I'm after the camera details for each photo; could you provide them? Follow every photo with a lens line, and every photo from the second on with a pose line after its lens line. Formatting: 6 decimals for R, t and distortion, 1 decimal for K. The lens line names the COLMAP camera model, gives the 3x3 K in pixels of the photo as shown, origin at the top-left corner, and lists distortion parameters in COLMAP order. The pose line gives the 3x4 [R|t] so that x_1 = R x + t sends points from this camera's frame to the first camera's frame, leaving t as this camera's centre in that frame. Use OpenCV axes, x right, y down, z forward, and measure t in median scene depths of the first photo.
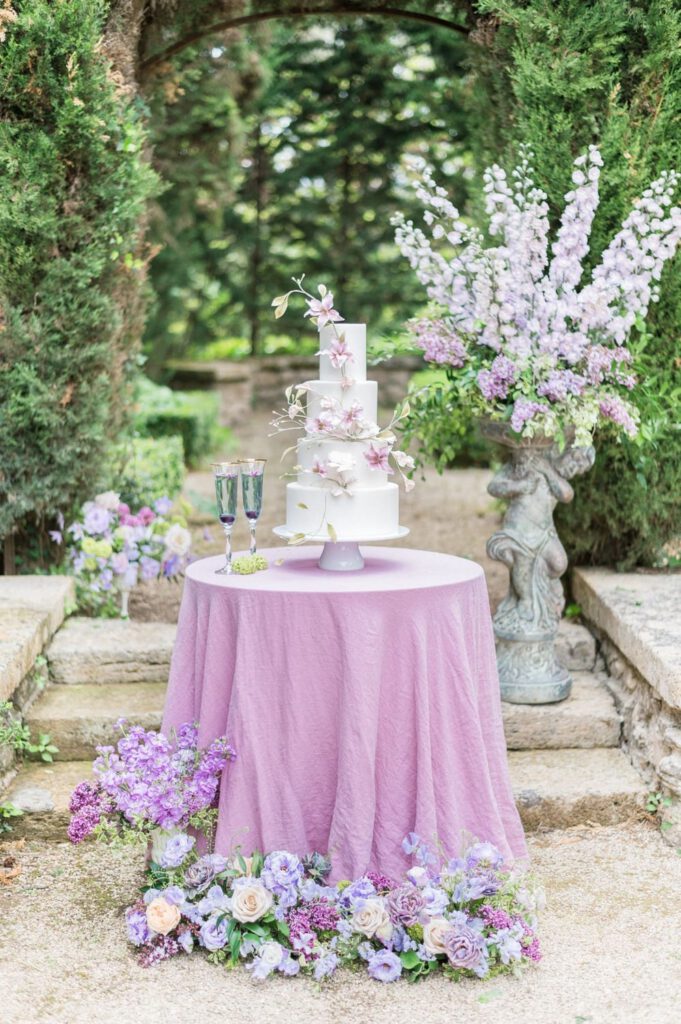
lens RADIAL K [[1973.1, 0, 341.4], [0, 1973.1, 583.6], [0, 0, 1]] dist [-0.013219, 0.096210]
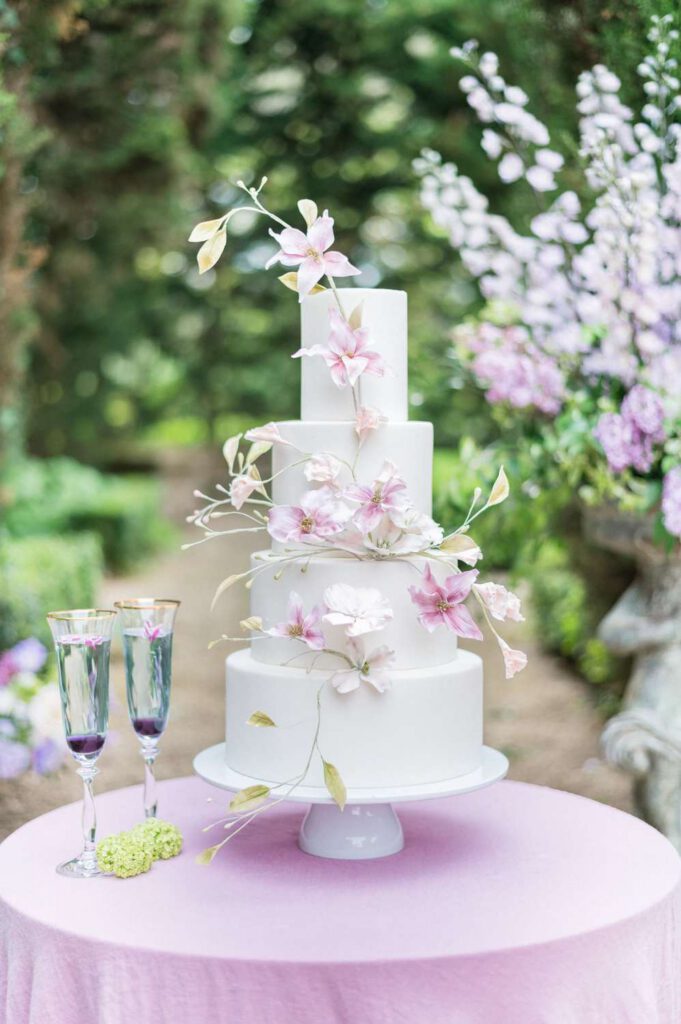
lens RADIAL K [[1766.0, 0, 310.6], [0, 1766.0, 543.2], [0, 0, 1]] dist [-0.003887, -0.033915]
pose [[0.999969, -0.003482, 0.007118, -0.010382], [0.003951, 0.997751, -0.066908, -0.043409], [-0.006869, 0.066934, 0.997734, 0.534326]]
